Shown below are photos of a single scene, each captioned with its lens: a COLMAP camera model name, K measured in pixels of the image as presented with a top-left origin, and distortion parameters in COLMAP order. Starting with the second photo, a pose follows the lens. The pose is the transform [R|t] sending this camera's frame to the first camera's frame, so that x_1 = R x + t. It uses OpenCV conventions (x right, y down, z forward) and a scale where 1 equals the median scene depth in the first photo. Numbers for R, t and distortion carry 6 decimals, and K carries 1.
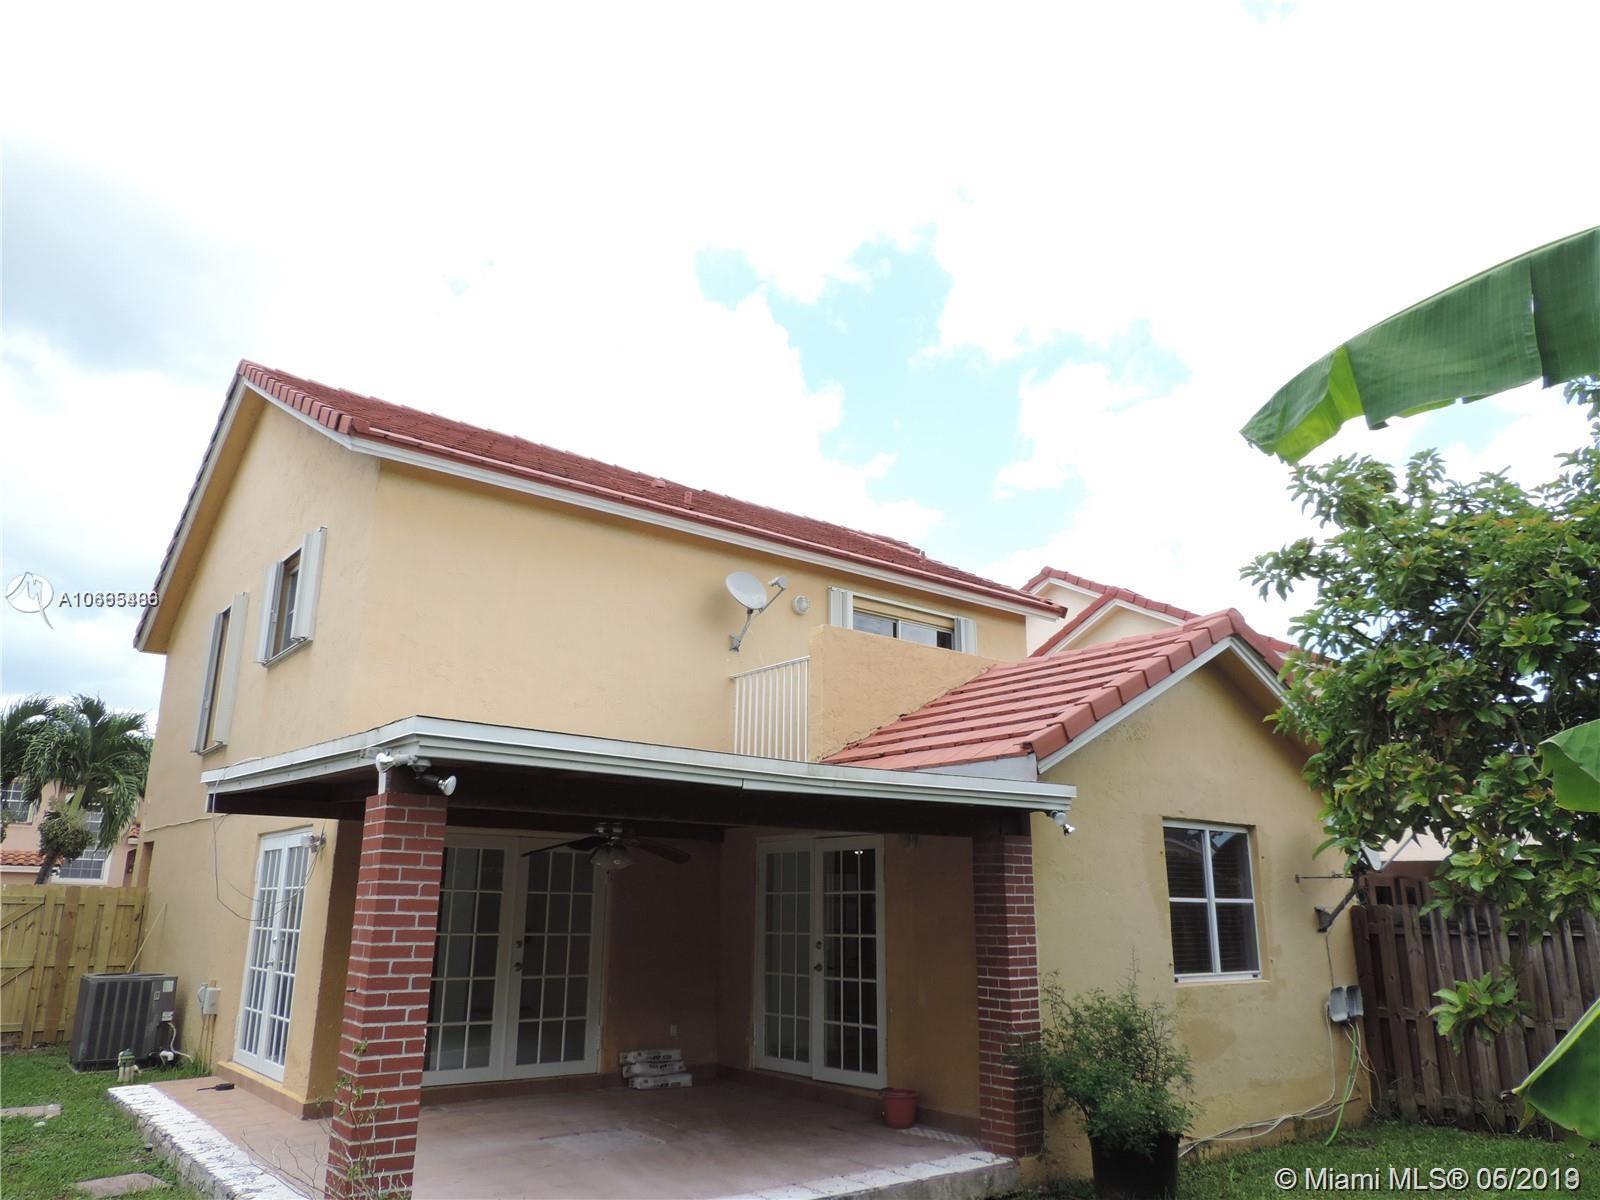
lens RADIAL K [[1143.0, 0, 806.3], [0, 1143.0, 602.8], [0, 0, 1]] dist [-0.014653, 0.003336]
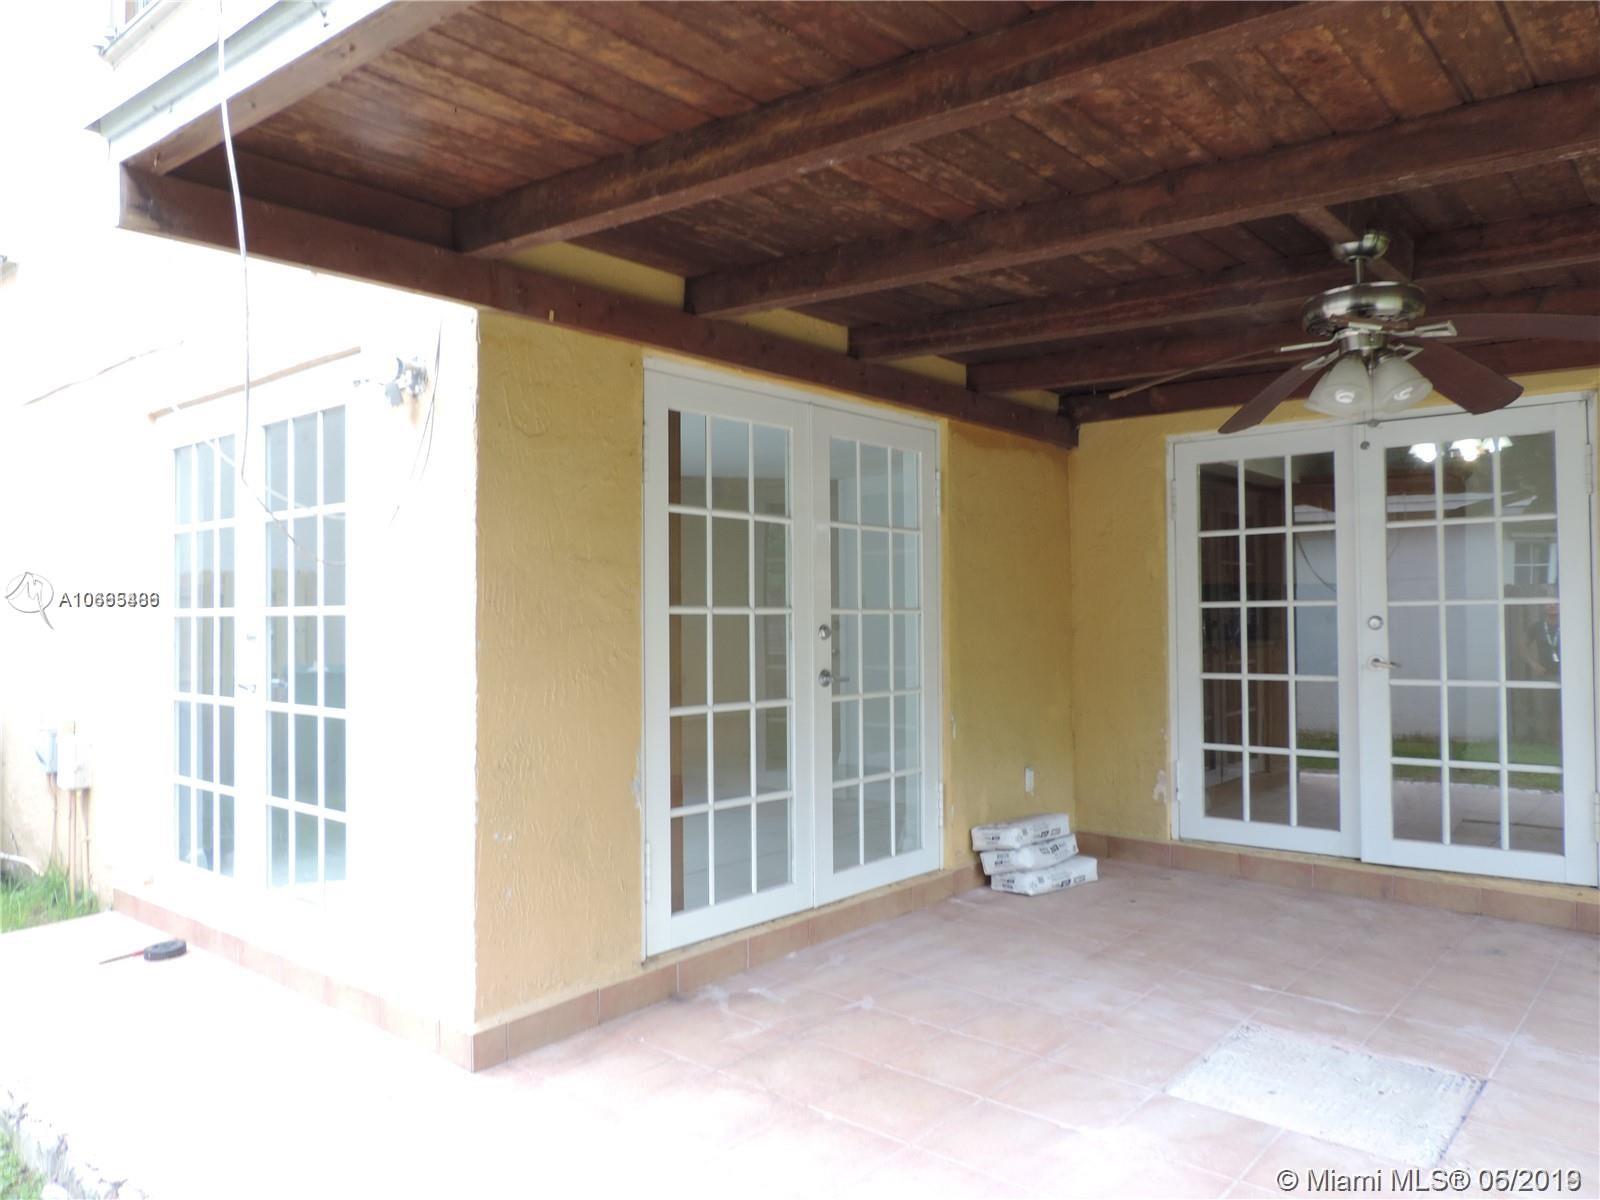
lens RADIAL K [[1143.0, 0, 793.8], [0, 1143.0, 597.2], [0, 0, 1]] dist [-0.014653, 0.003336]
pose [[0.979400, -0.009543, 0.201702, -0.356066], [-0.040846, 0.968871, 0.244173, 0.170034], [-0.197754, -0.247381, 0.948523, 0.555441]]
